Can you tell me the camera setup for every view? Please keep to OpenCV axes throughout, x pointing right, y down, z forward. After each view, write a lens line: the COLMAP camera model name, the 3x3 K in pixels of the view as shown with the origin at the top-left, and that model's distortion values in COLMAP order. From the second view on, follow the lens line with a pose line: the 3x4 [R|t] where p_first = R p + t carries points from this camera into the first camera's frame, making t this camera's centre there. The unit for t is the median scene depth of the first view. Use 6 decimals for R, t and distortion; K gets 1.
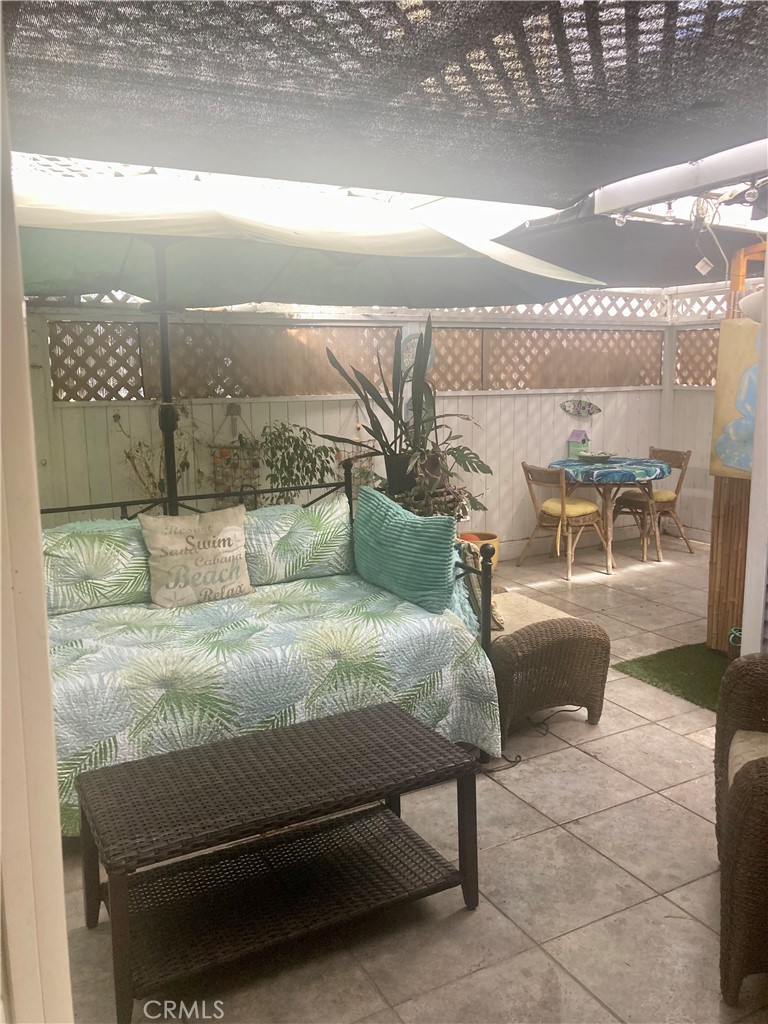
lens RADIAL K [[872.8, 0, 443.1], [0, 872.8, 506.6], [0, 0, 1]] dist [0.150756, -0.455342]
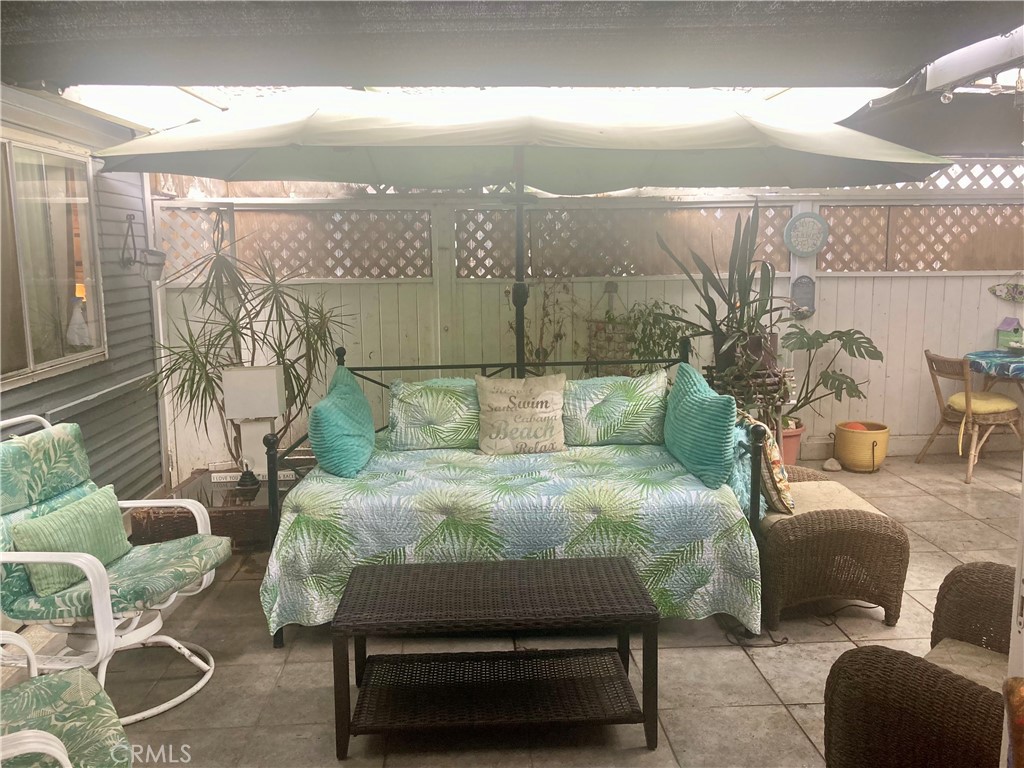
lens RADIAL K [[885.1, 0, 512.0], [0, 885.1, 384.0], [0, 0, 1]] dist [0.003143, -0.012026]
pose [[0.893742, 0.069871, -0.443107, 0.217587], [-0.069289, 0.997443, 0.017525, -0.002774], [0.443198, 0.015040, 0.896297, -0.046112]]
